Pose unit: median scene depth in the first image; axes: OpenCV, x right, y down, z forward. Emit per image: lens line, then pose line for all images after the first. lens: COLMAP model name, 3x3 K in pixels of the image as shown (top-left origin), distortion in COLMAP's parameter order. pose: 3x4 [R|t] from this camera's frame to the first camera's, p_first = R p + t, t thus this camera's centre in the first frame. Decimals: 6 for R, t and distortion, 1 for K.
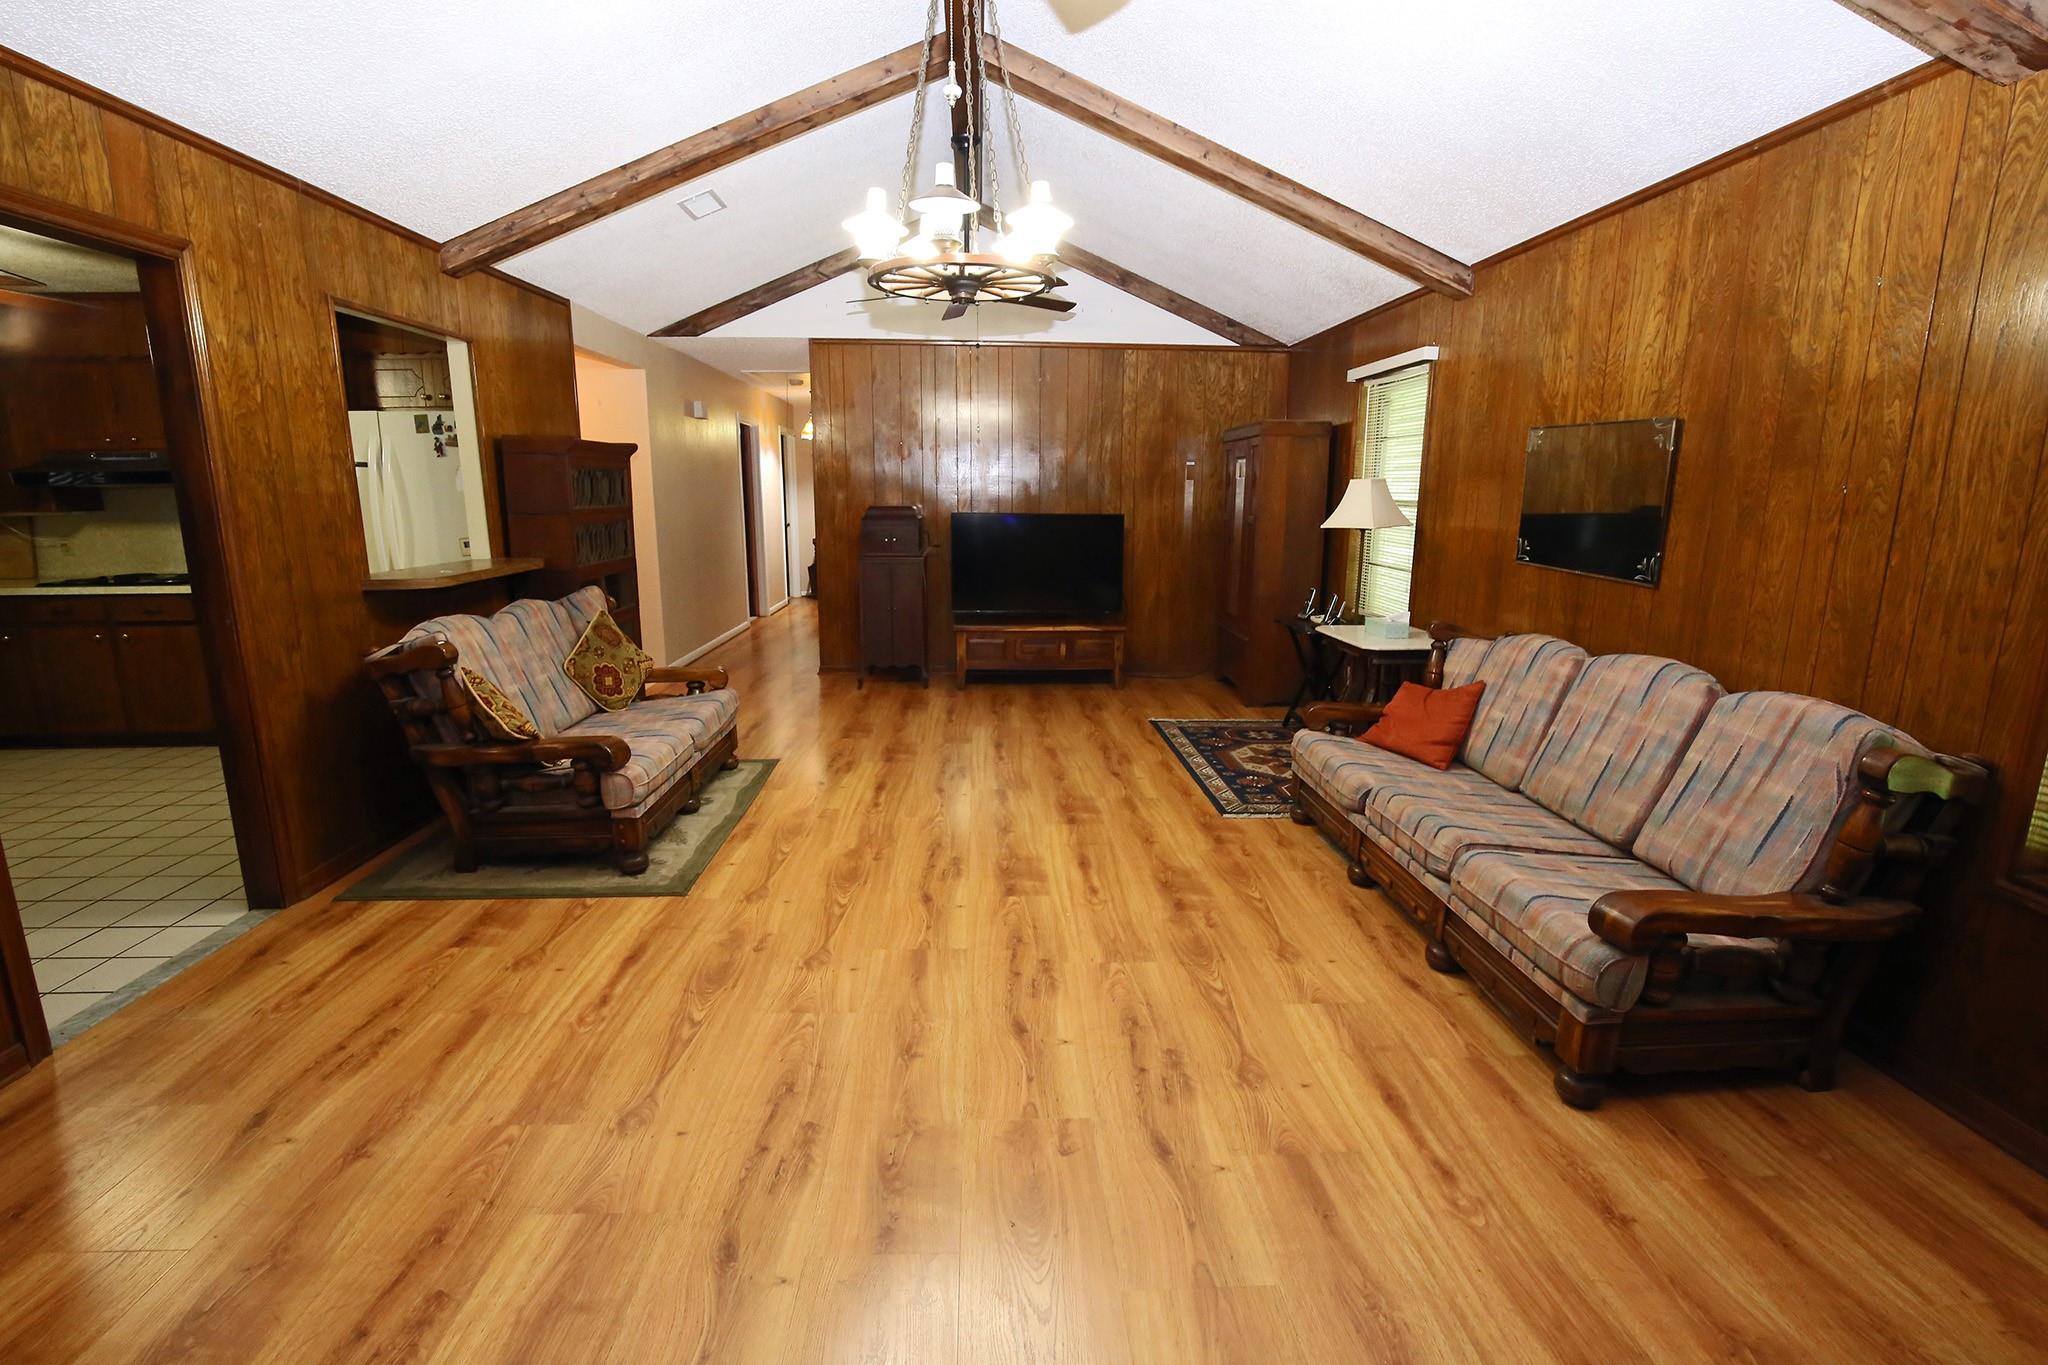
lens RADIAL K [[935.6, 0, 1024.0], [0, 935.6, 682.5], [0, 0, 1]] dist [-0.034936, 0.003405]
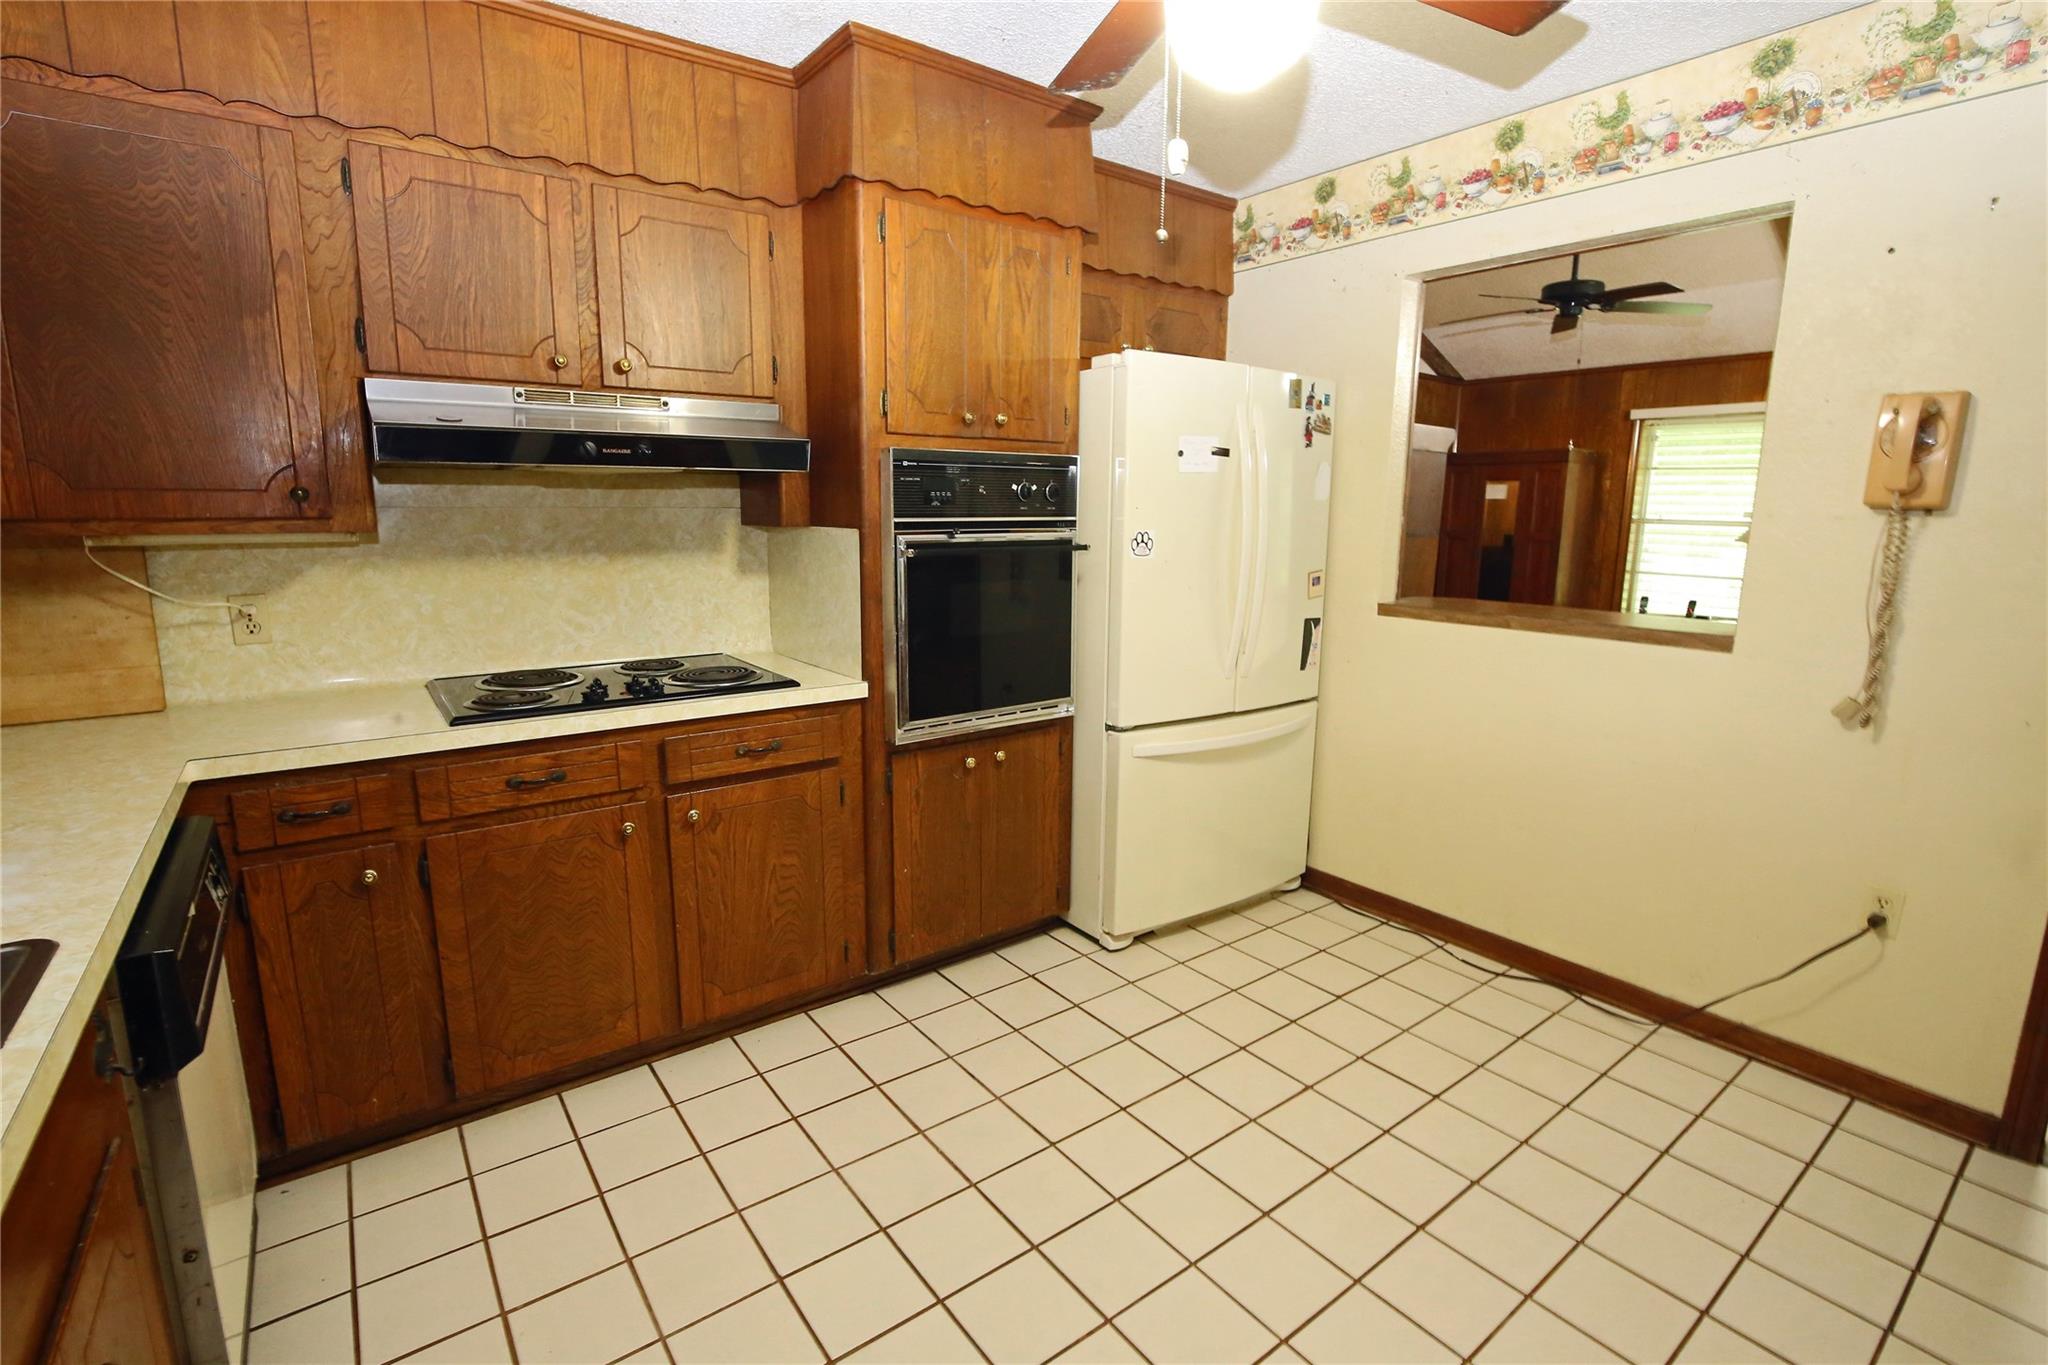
lens RADIAL K [[935.6, 0, 1024.0], [0, 935.6, 682.5], [0, 0, 1]] dist [-0.034936, 0.003405]
pose [[0.830751, -0.095131, 0.548455, -1.069619], [0.106559, 0.994245, 0.011050, -0.099376], [-0.546350, 0.049263, 0.836107, 0.520861]]
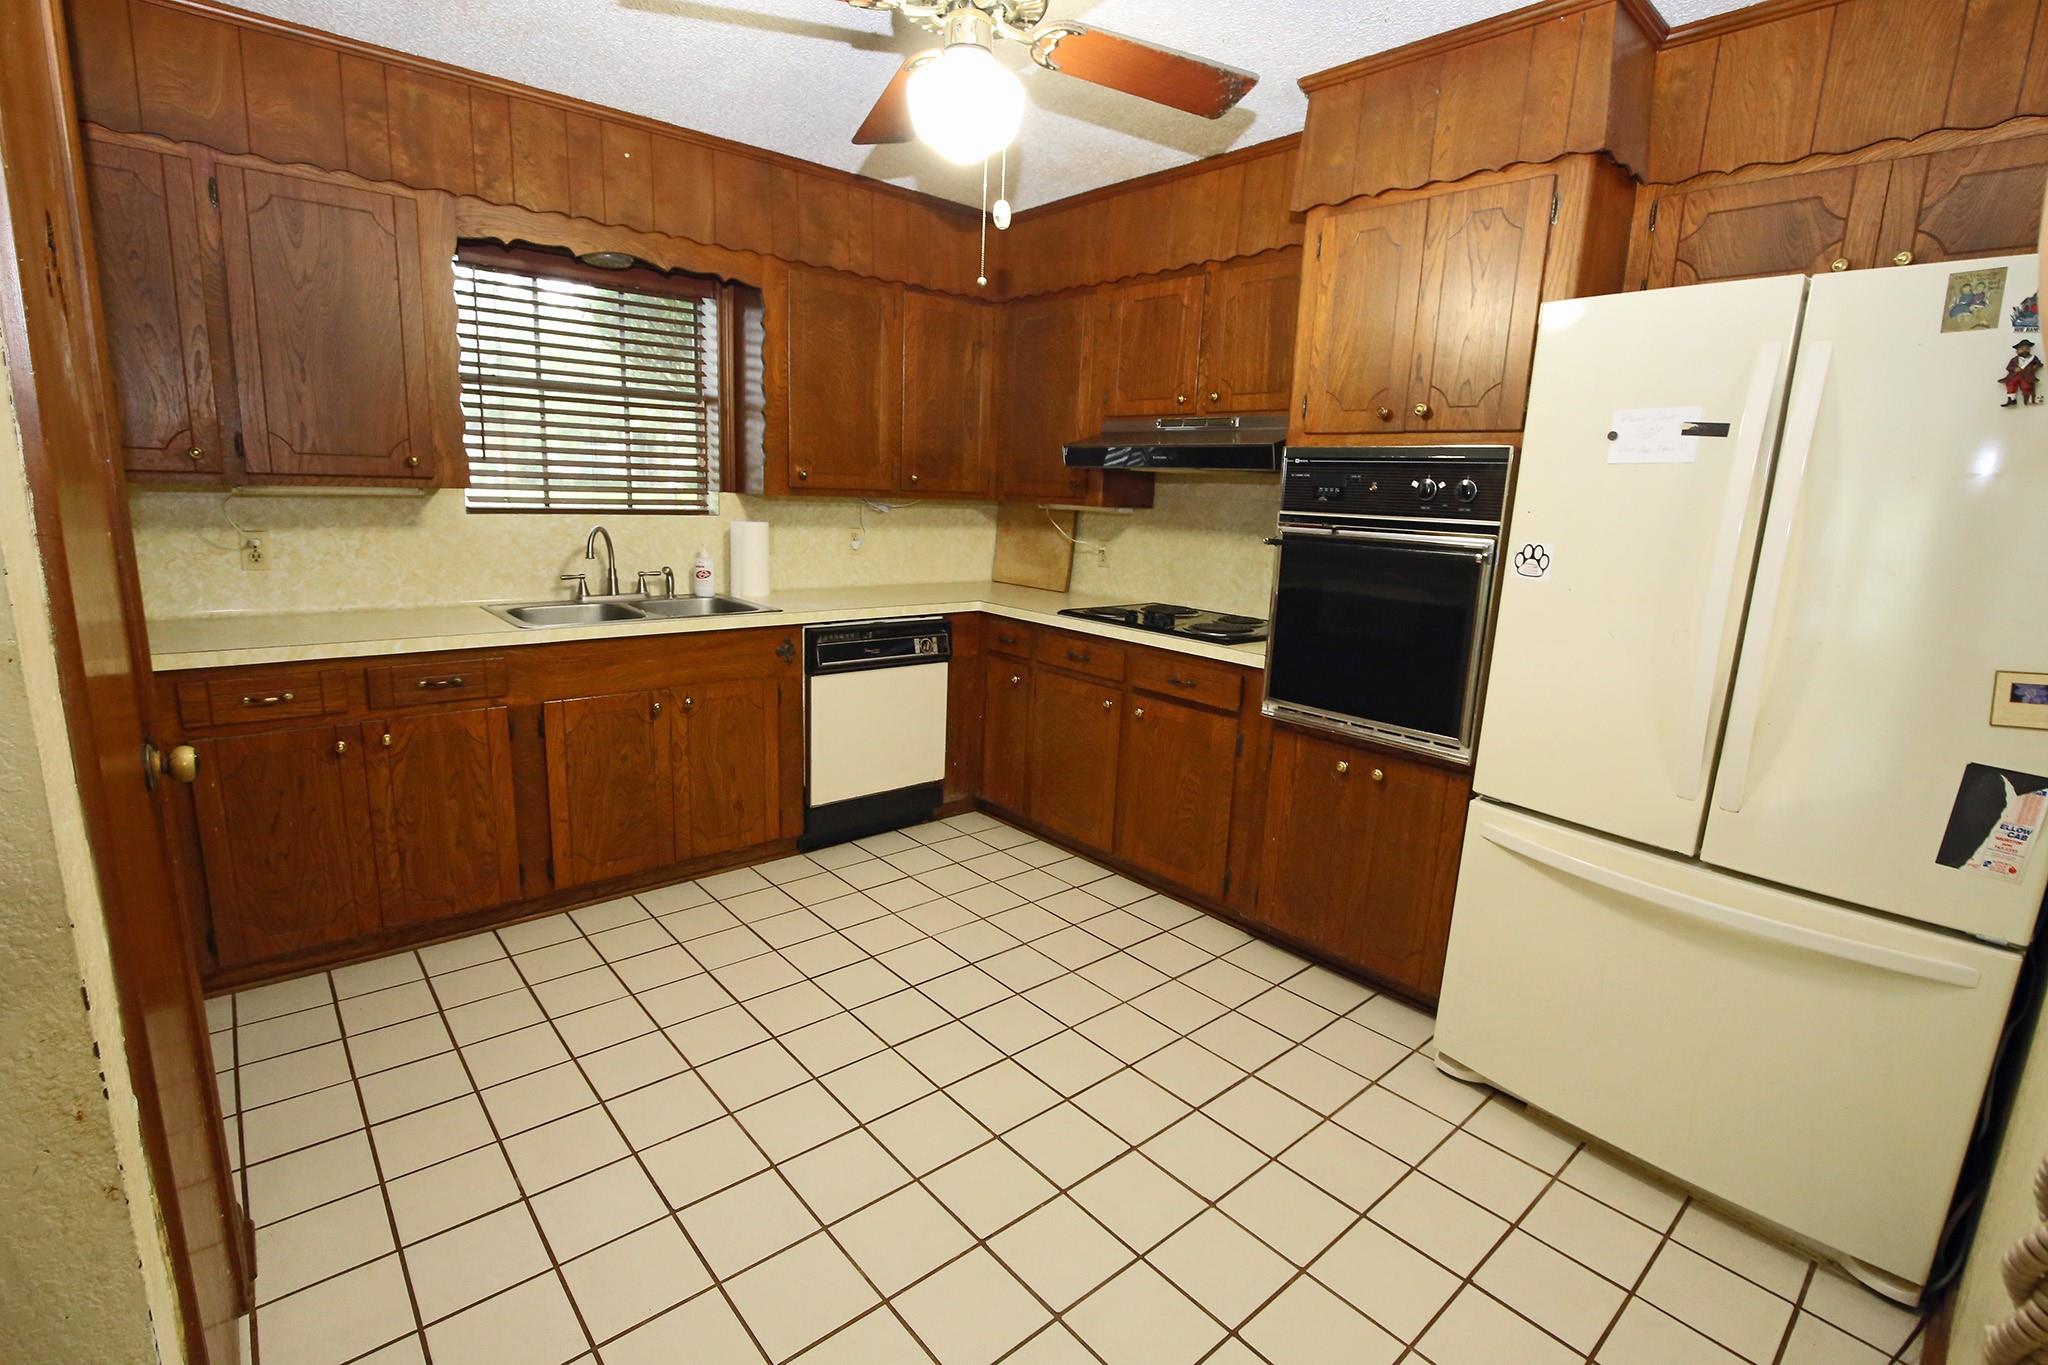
lens RADIAL K [[935.6, 0, 1024.0], [0, 935.6, 682.5], [0, 0, 1]] dist [-0.034936, 0.003405]
pose [[0.612688, 0.187016, -0.767879, -0.537187], [-0.203925, 0.976108, 0.075019, -0.099652], [0.763563, 0.110627, 0.636187, 0.516097]]
